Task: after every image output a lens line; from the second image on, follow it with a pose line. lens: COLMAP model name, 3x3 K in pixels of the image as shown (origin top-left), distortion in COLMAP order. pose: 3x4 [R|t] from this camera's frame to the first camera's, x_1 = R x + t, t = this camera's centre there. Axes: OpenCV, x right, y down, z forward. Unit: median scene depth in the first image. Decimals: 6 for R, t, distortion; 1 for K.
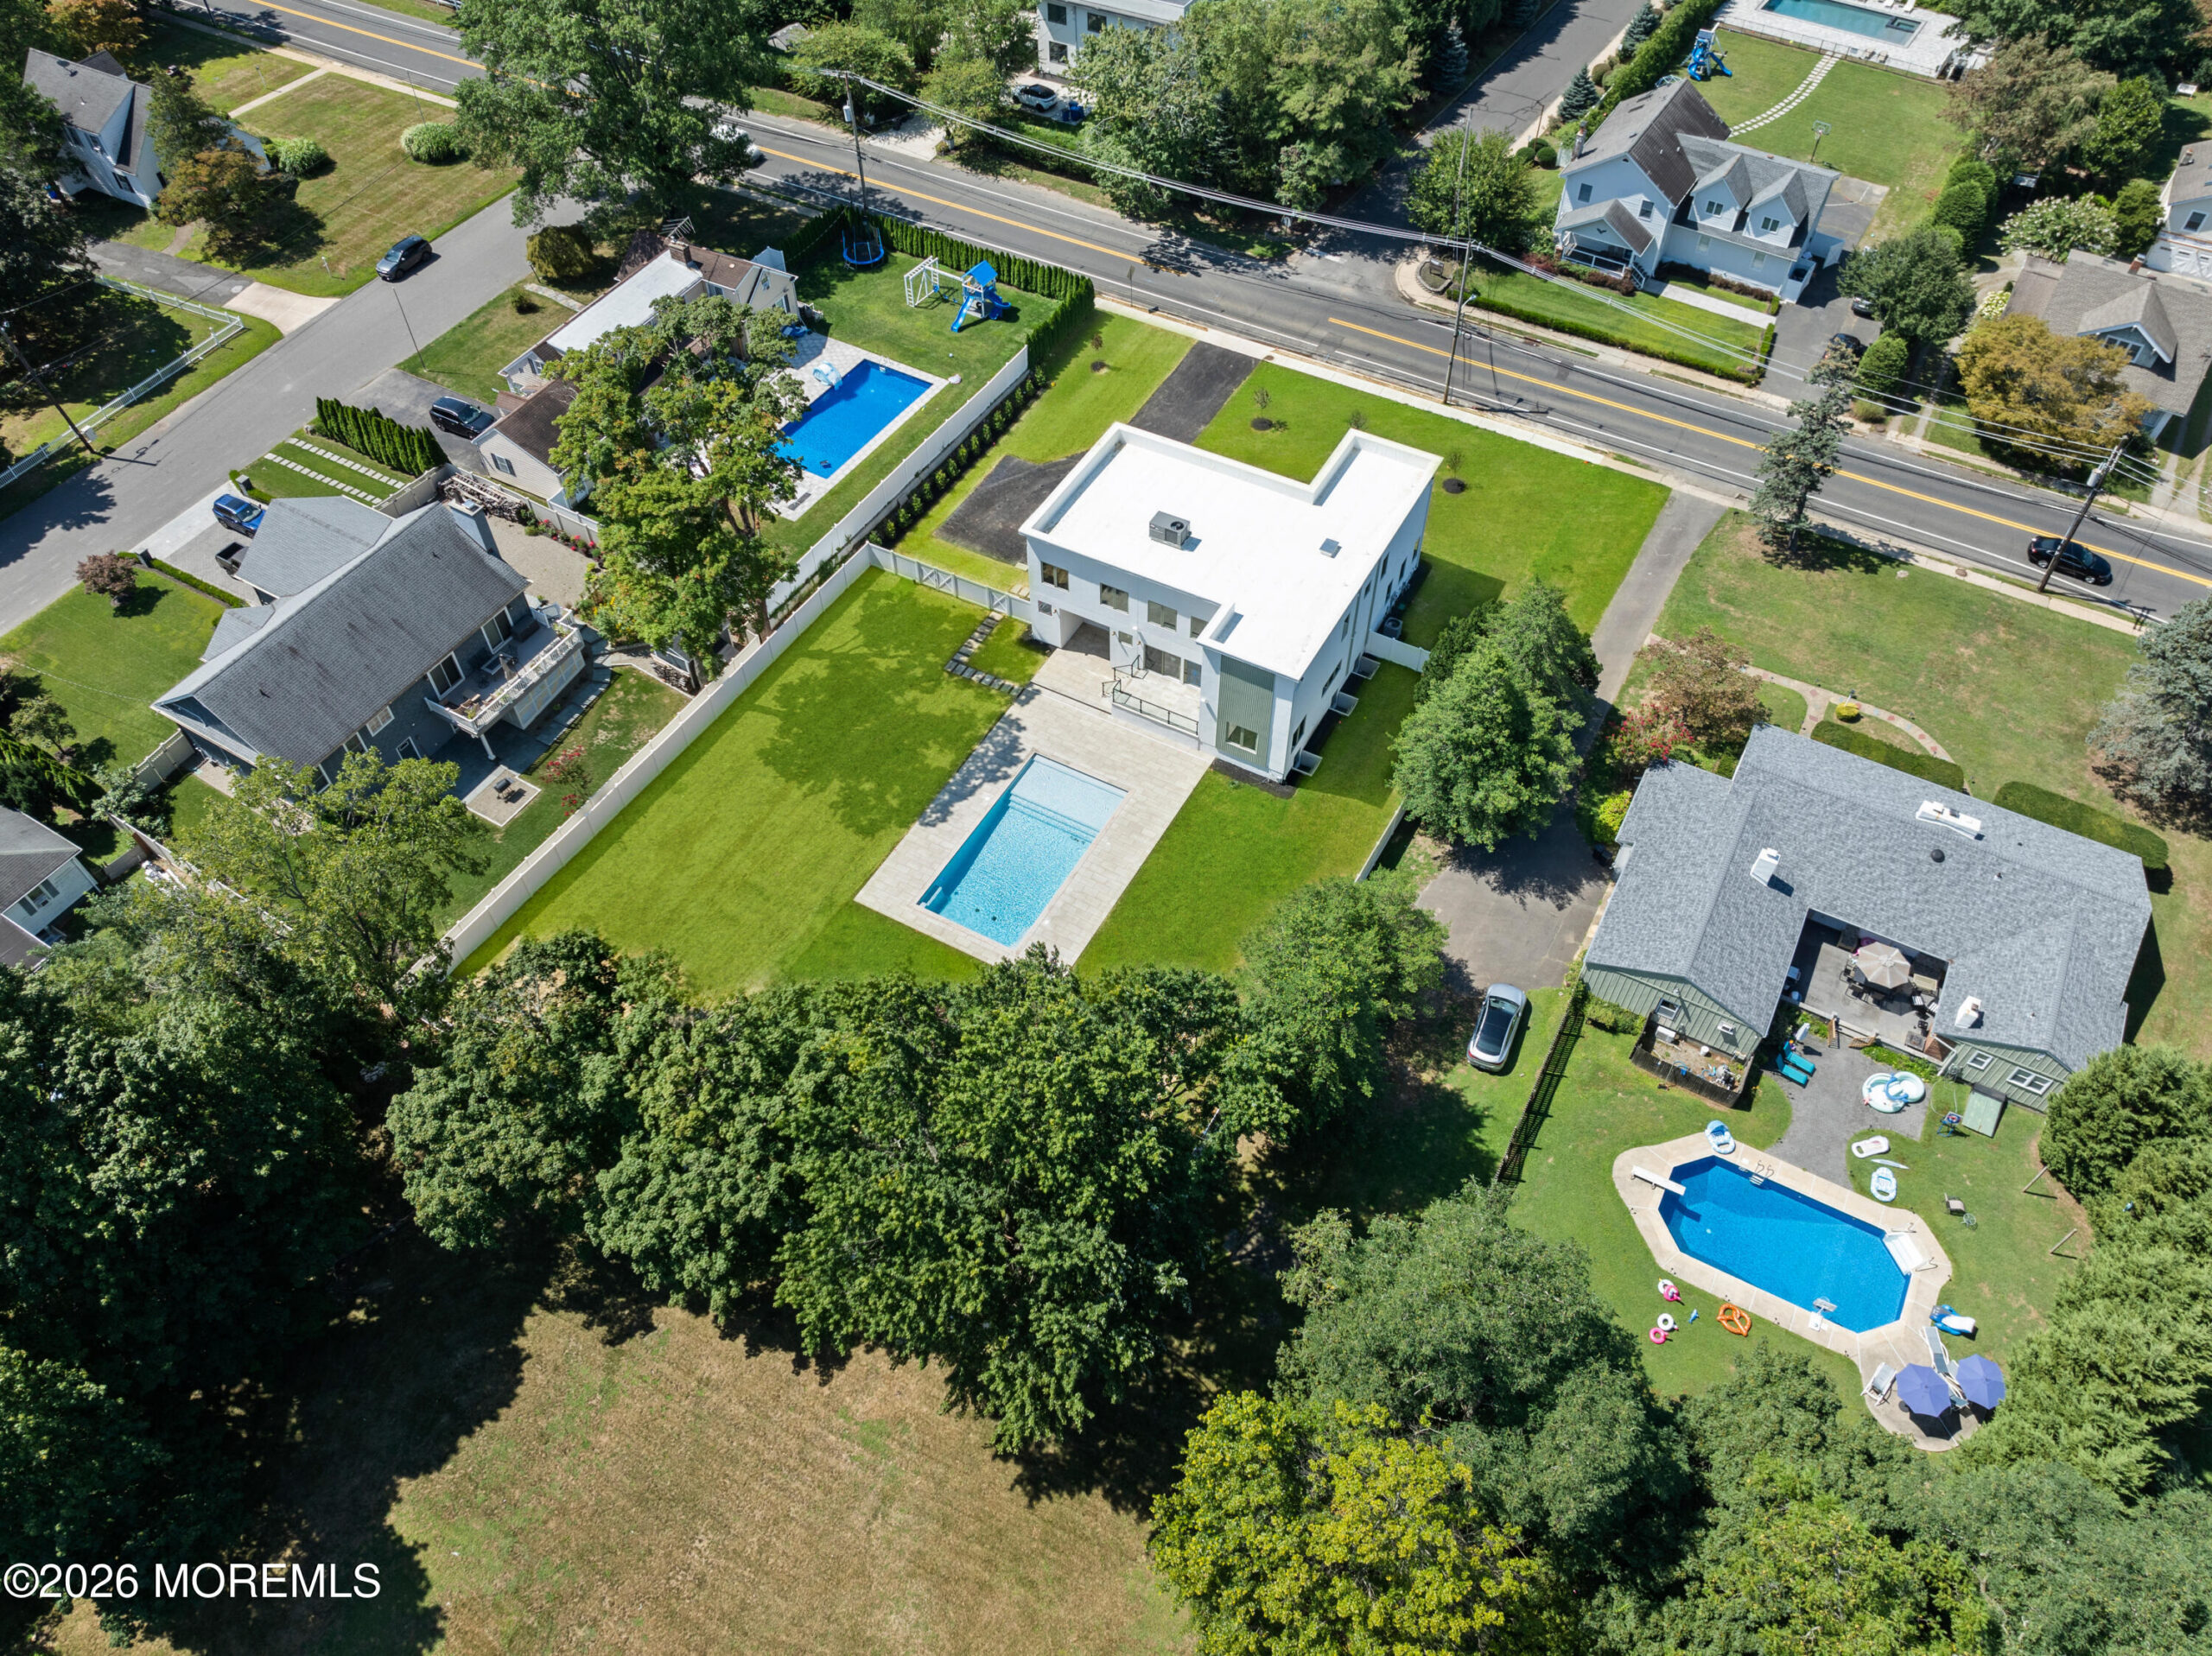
lens RADIAL K [[1554.8, 0, 1108.4], [0, 1554.8, 836.4], [0, 0, 1]] dist [-0.039176, 0.001850]
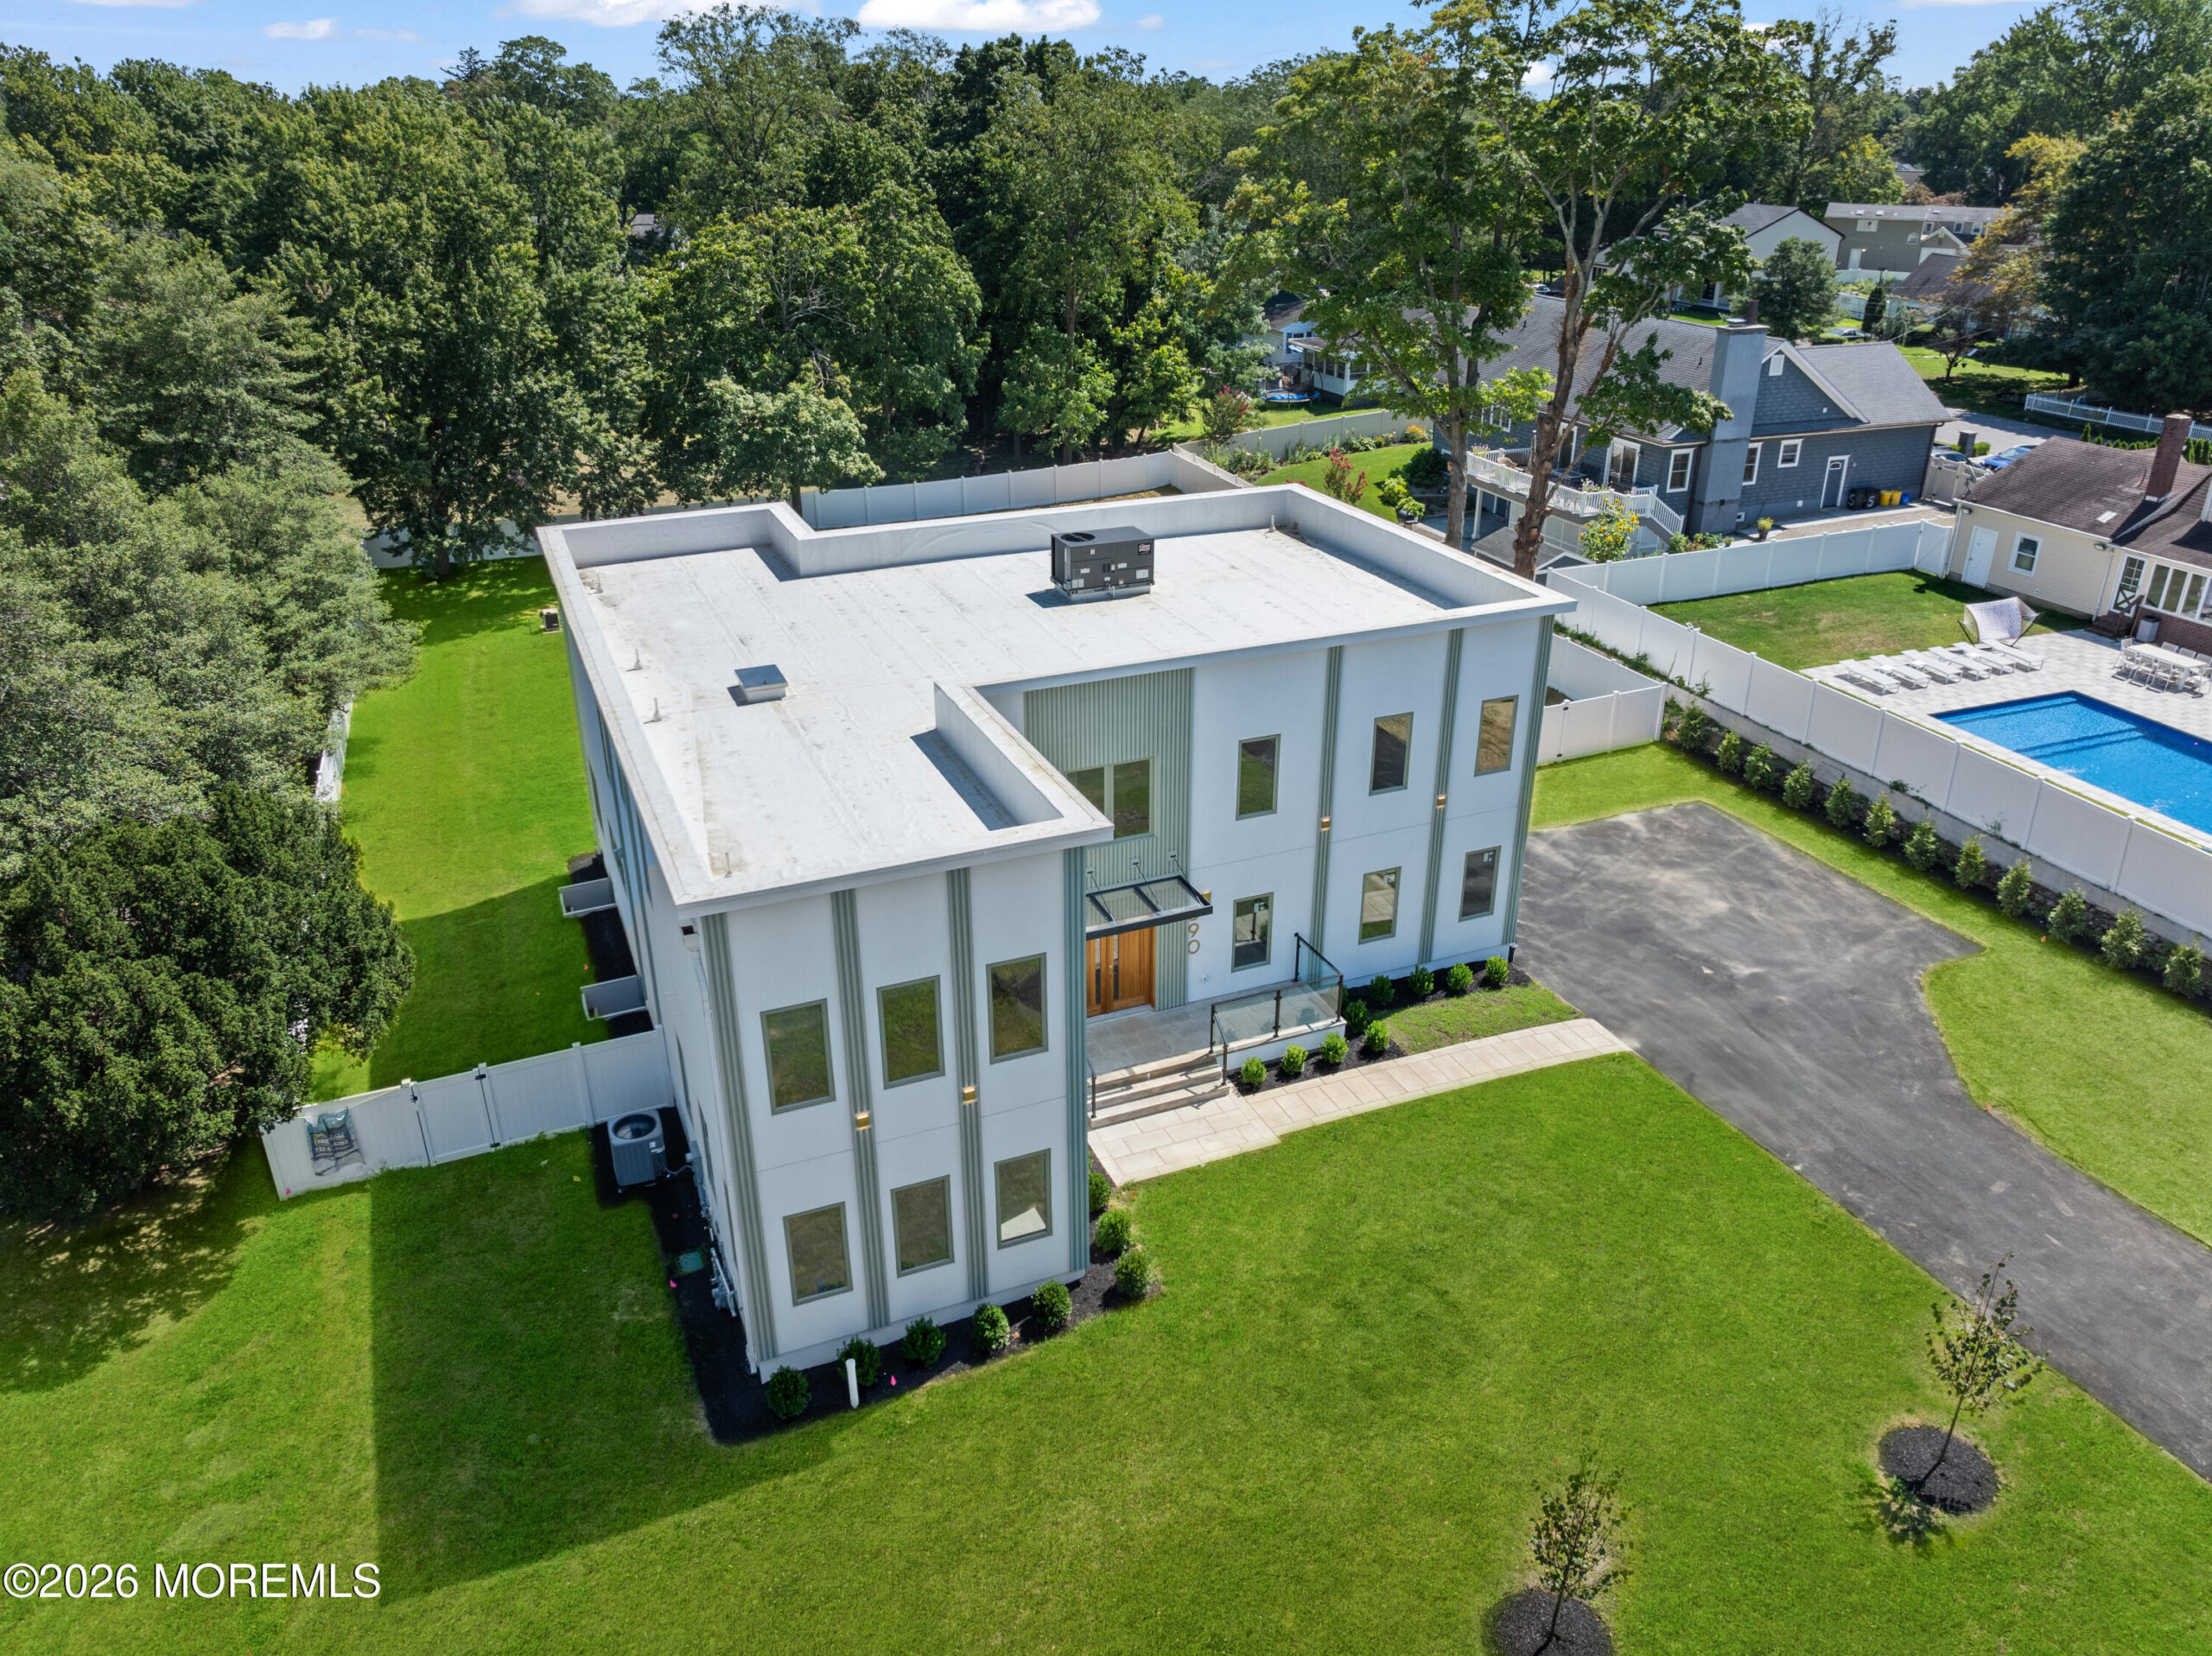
lens RADIAL K [[1554.8, 0, 1108.4], [0, 1554.8, 836.4], [0, 0, 1]] dist [-0.039176, 0.001850]
pose [[-0.618458, 0.343456, -0.706787, 0.304694], [-0.609586, 0.357905, 0.707325, -0.404801], [0.495898, 0.868298, -0.011983, 0.957127]]
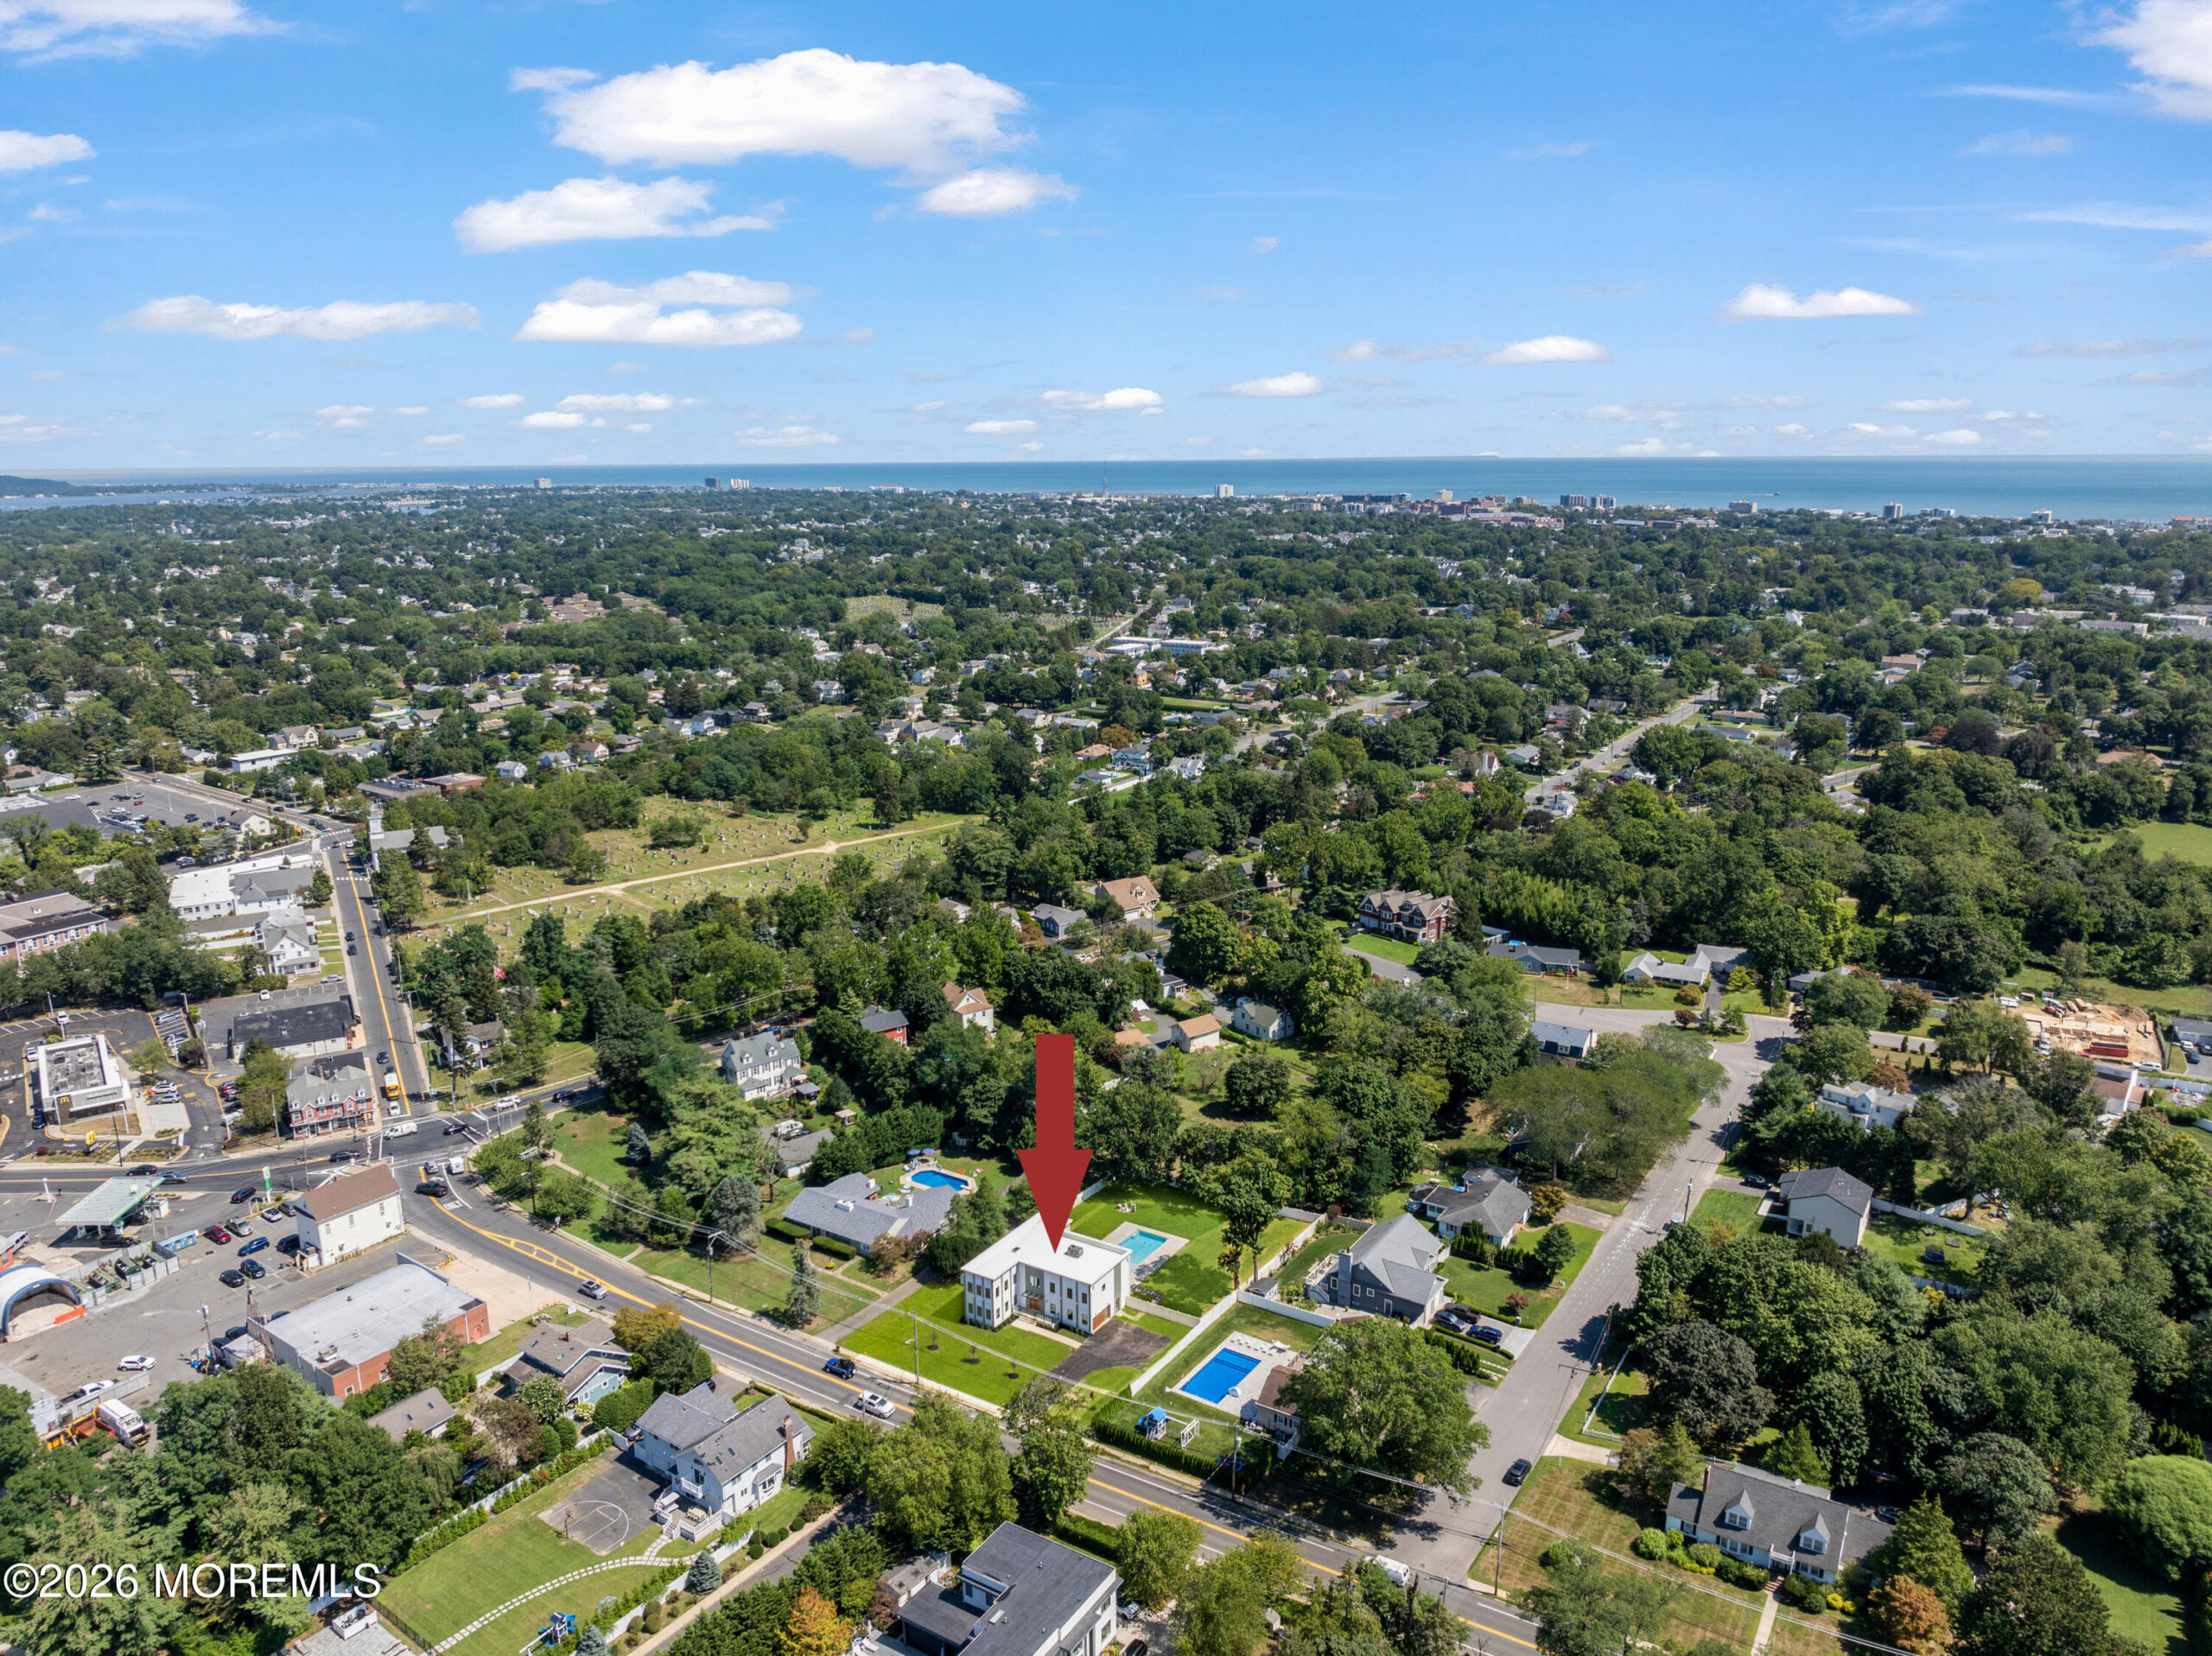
lens RADIAL K [[1554.8, 0, 1108.4], [0, 1554.8, 836.4], [0, 0, 1]] dist [-0.039176, 0.001850]
pose [[-0.998259, 0.000382, 0.058988, -0.156159], [0.053703, 0.419620, 0.906110, -2.590944], [-0.024407, 0.907700, -0.418910, 1.314130]]
